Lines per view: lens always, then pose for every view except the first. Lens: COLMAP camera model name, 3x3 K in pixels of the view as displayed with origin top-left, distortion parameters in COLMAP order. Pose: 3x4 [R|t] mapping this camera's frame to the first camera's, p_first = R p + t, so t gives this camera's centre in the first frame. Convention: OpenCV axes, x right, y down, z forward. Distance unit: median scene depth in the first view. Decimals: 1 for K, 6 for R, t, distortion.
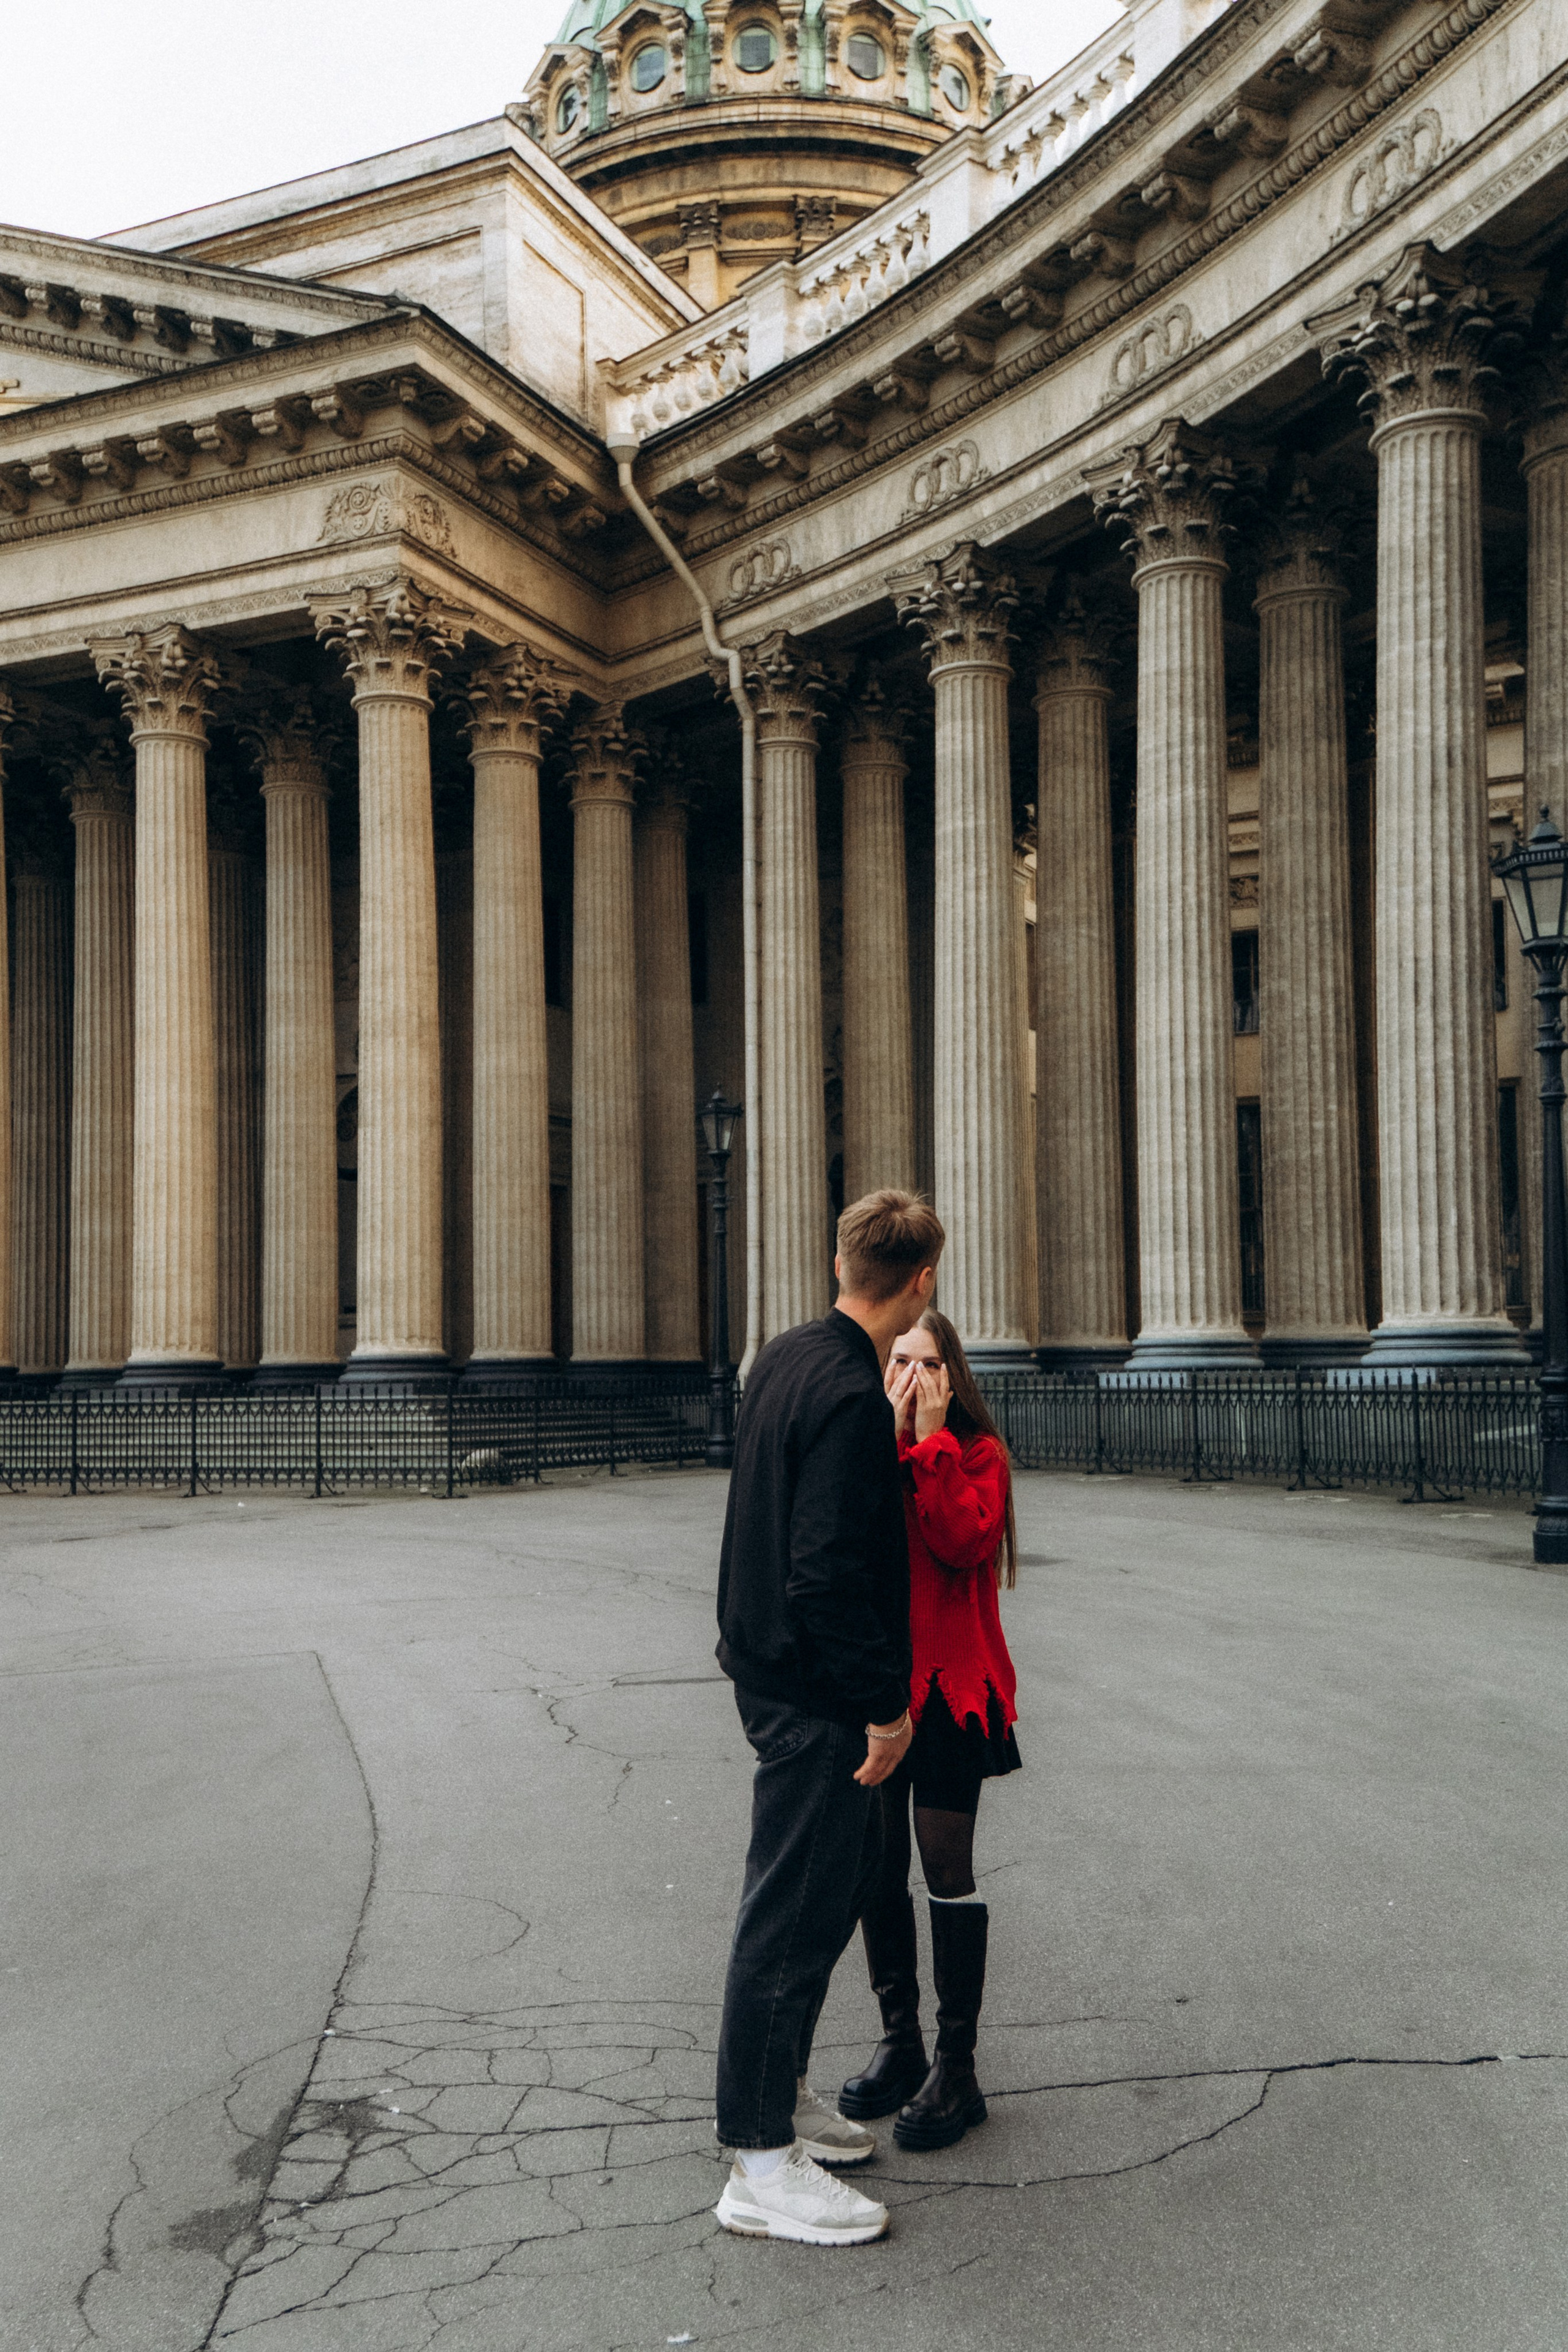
lens RADIAL K [[2464.3, 0, 727.1], [0, 2464.3, 1262.9], [0, 0, 1]] dist [0.215776, -0.062493]
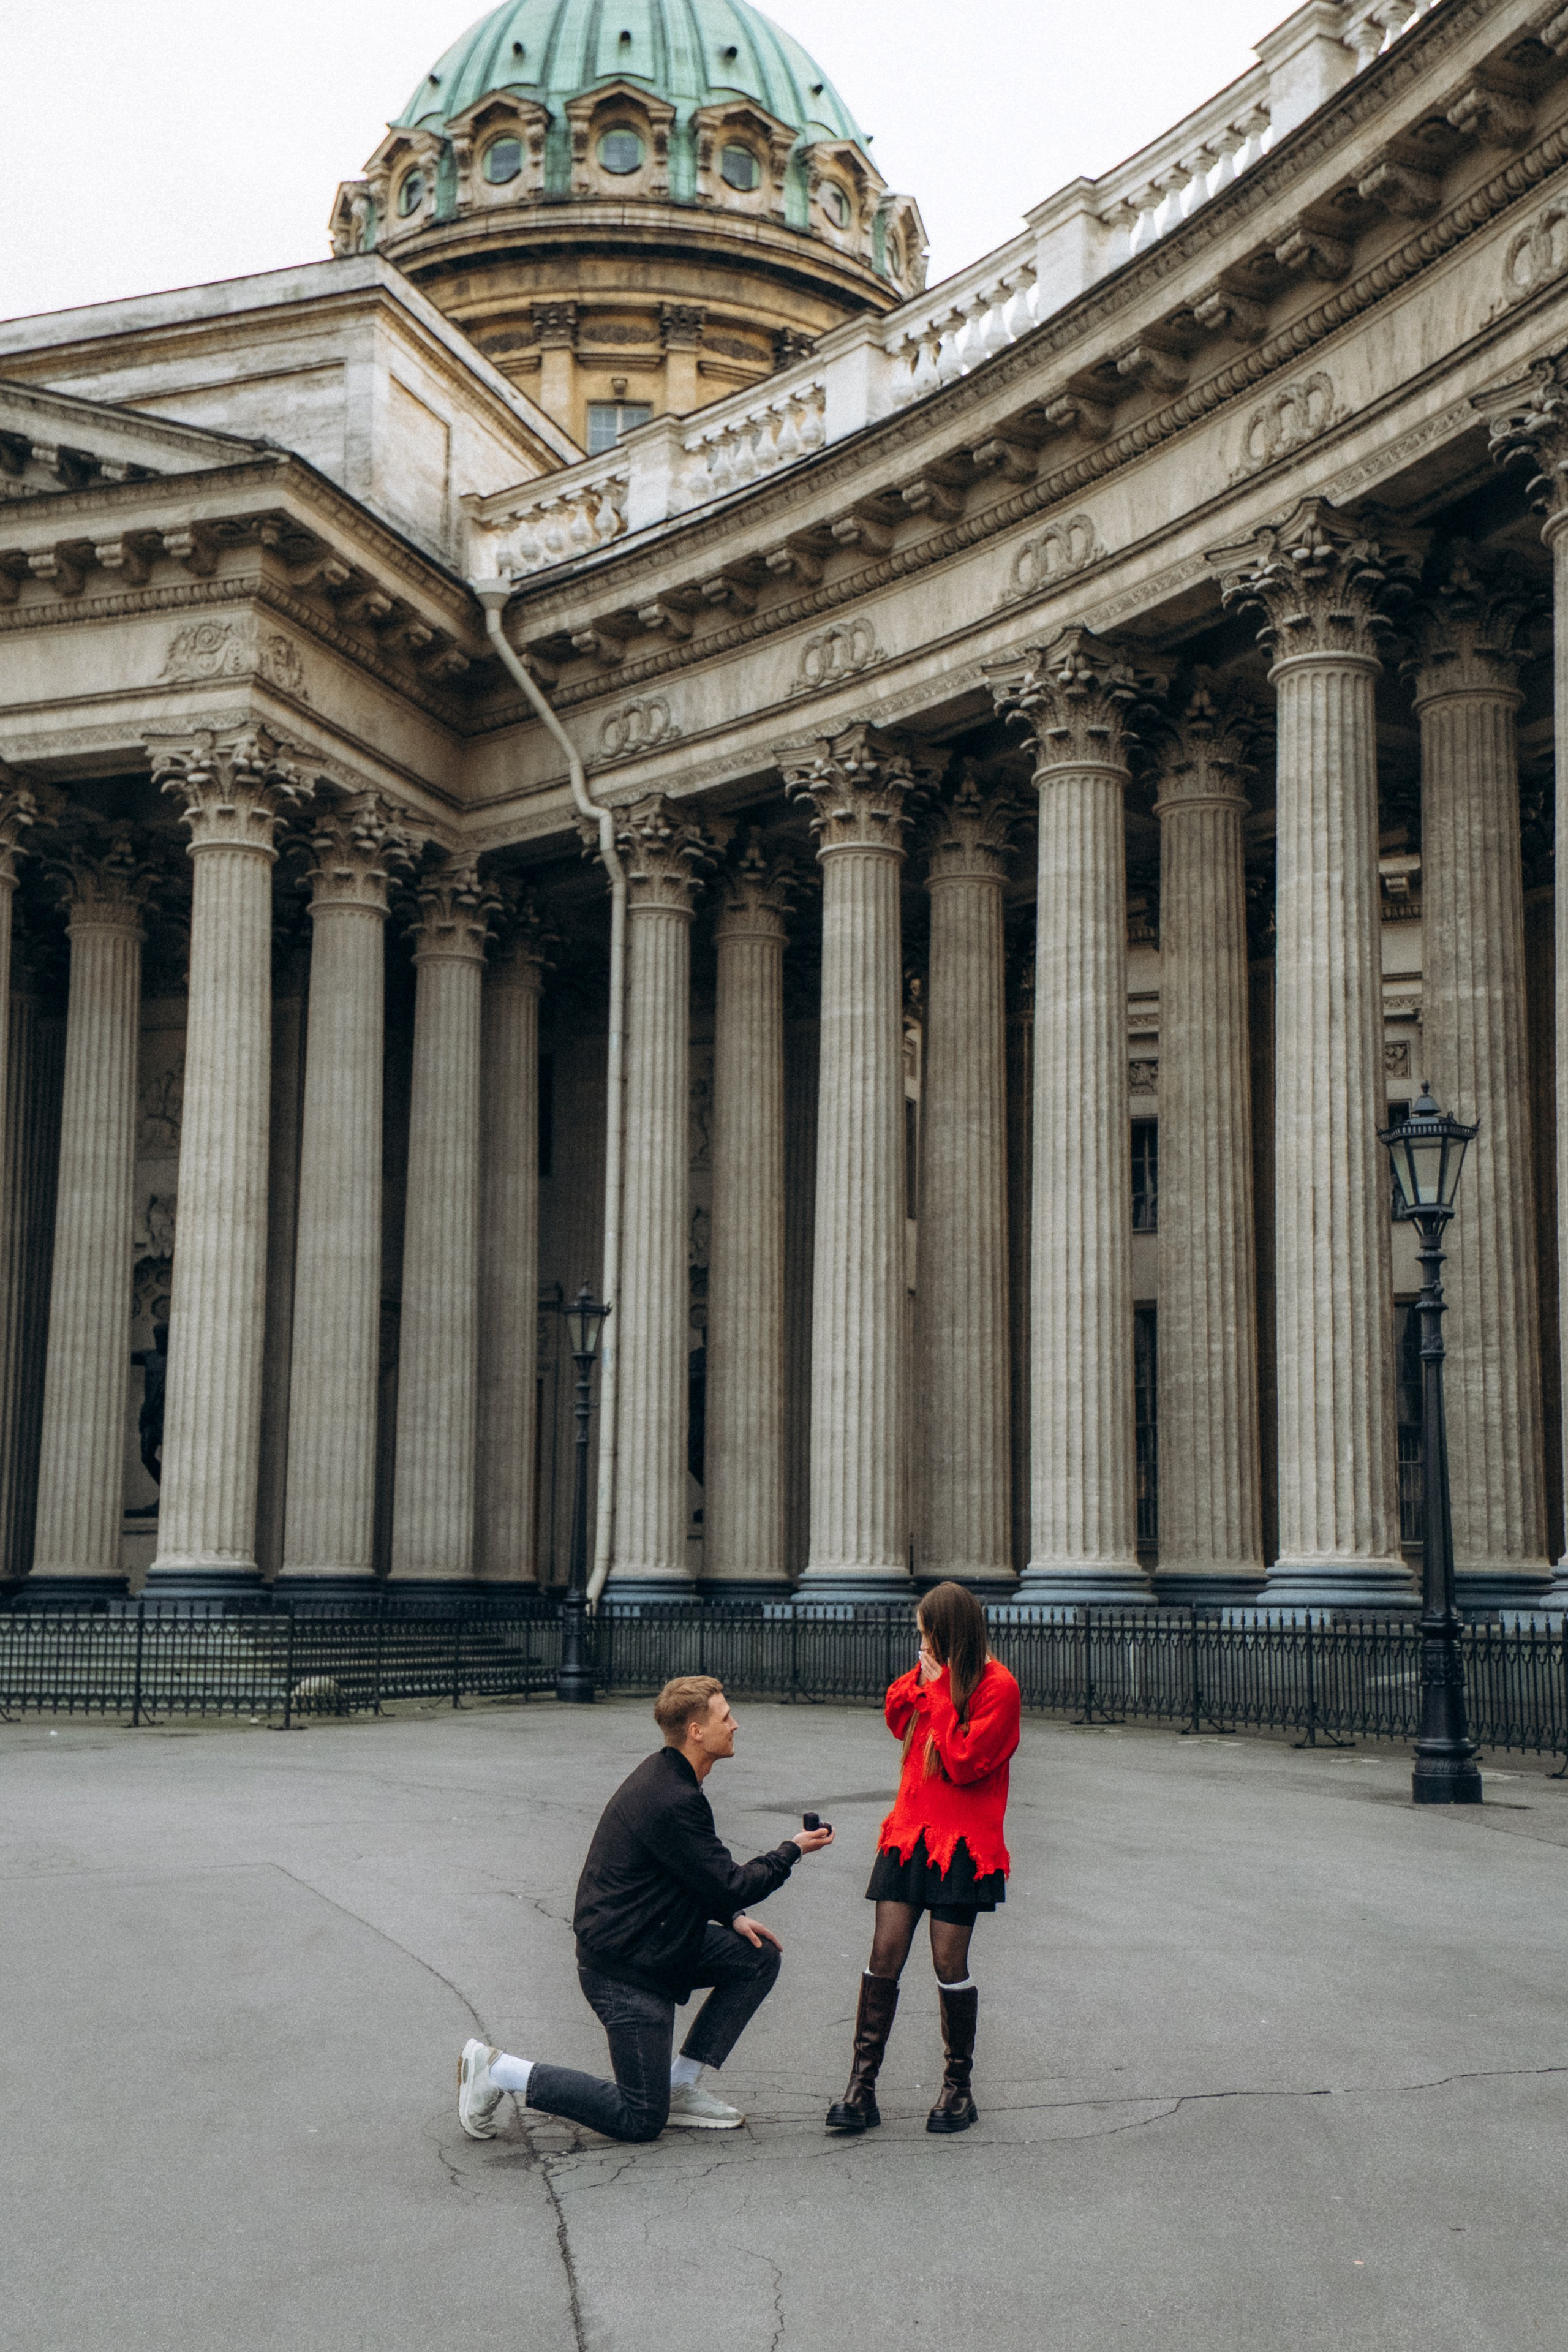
lens RADIAL K [[2949.7, 0, 817.5], [0, 2949.7, 1218.7], [0, 0, 1]] dist [0.187756, -0.195224]
pose [[0.994496, 0.036361, 0.098263, -0.024286], [-0.028136, 0.996082, -0.083839, -0.004742], [-0.100926, 0.080613, 0.991623, -0.097325]]
